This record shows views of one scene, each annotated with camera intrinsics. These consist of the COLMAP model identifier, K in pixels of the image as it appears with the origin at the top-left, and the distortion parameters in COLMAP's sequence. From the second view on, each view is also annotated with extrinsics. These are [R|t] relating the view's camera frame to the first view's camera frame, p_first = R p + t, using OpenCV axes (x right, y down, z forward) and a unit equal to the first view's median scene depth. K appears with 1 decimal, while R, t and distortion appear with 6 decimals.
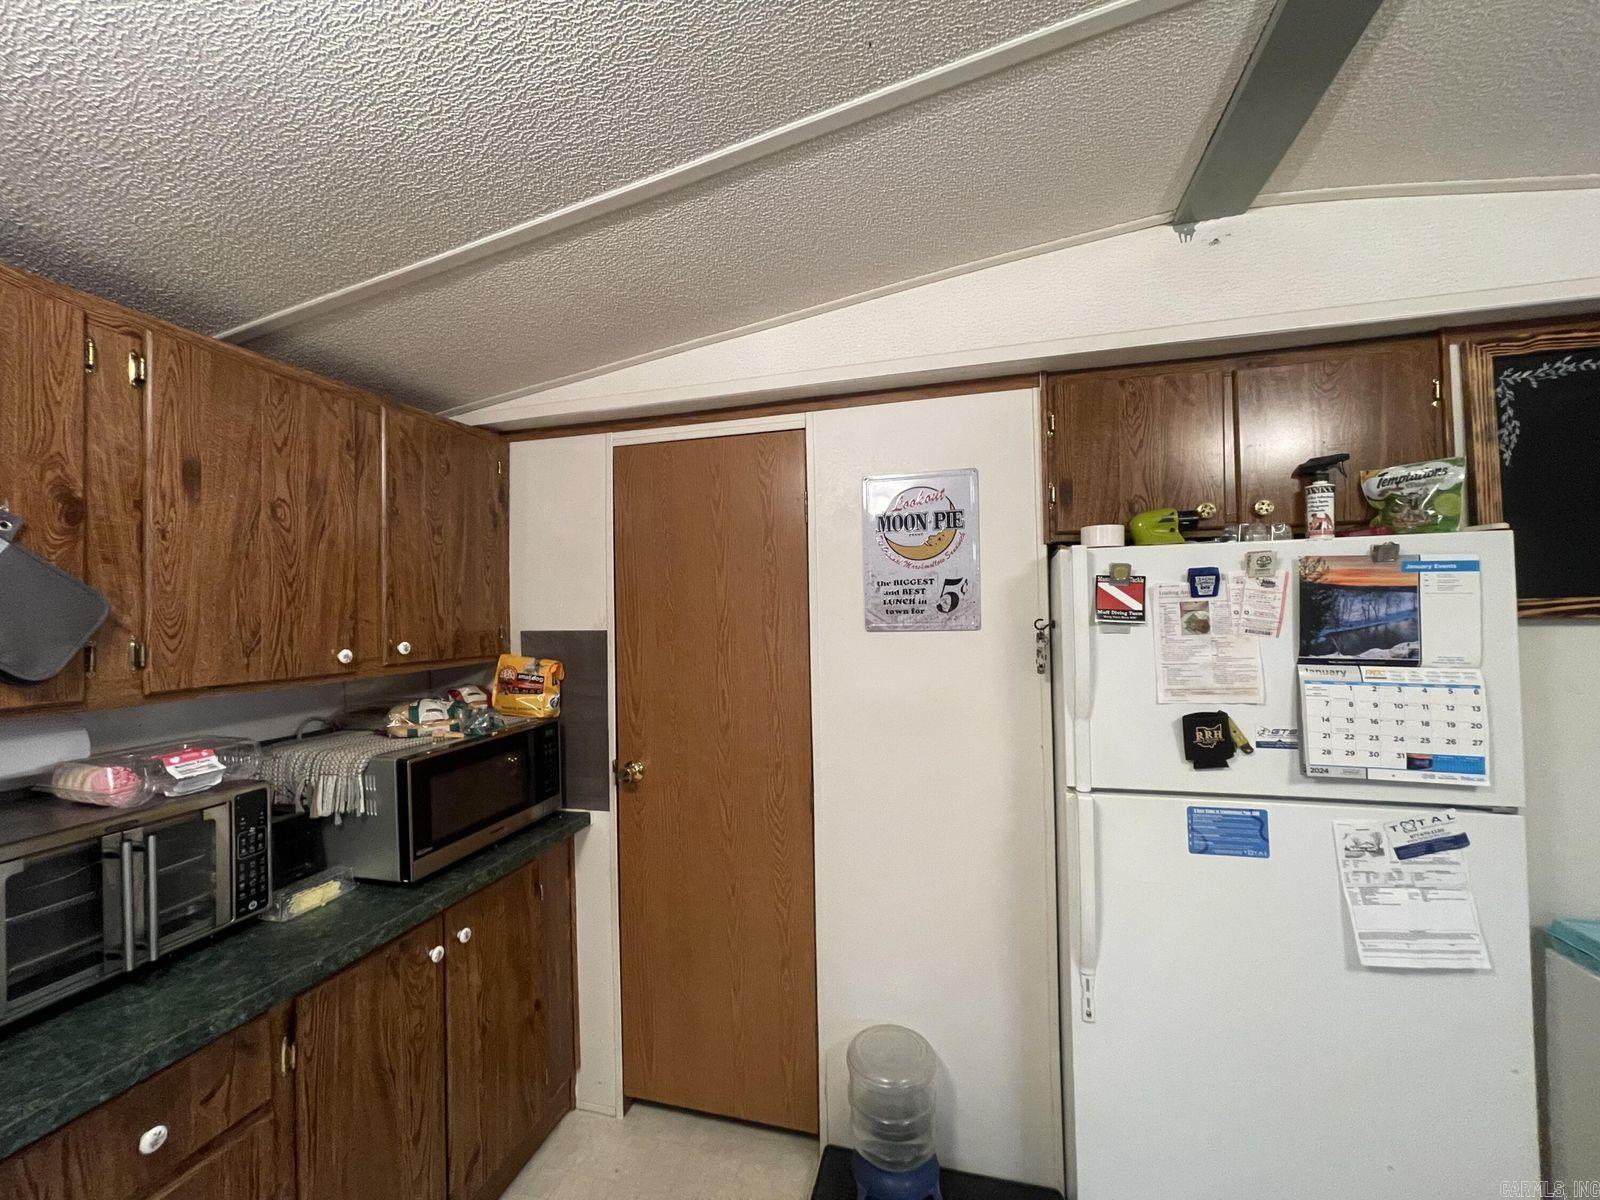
lens RADIAL K [[641.8, 0, 802.6], [0, 641.8, 603.4], [0, 0, 1]] dist [-0.001393, -0.000416]
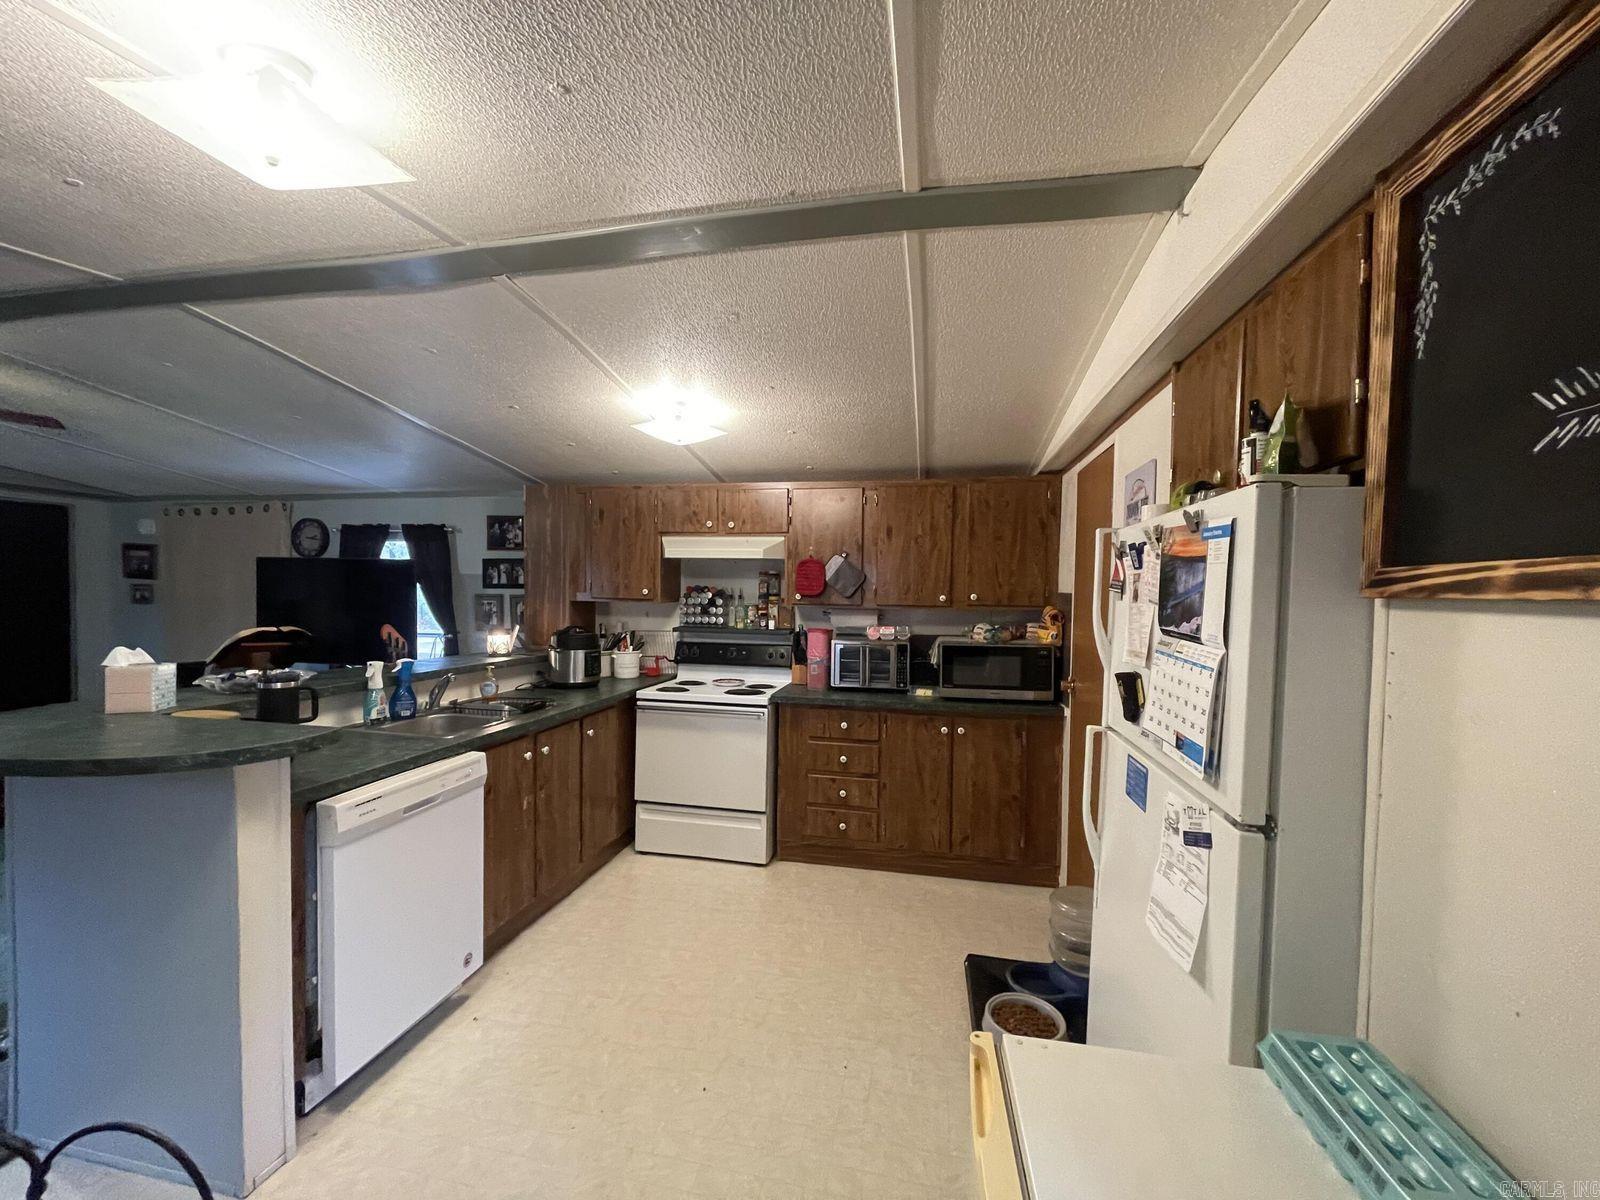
lens RADIAL K [[641.8, 0, 800.8], [0, 641.8, 603.7], [0, 0, 1]] dist [-0.001393, -0.000416]
pose [[0.073968, 0.042803, -0.996342, 1.703875], [-0.001978, 0.999083, 0.042773, 0.002858], [0.997259, -0.001193, 0.073985, 0.337500]]
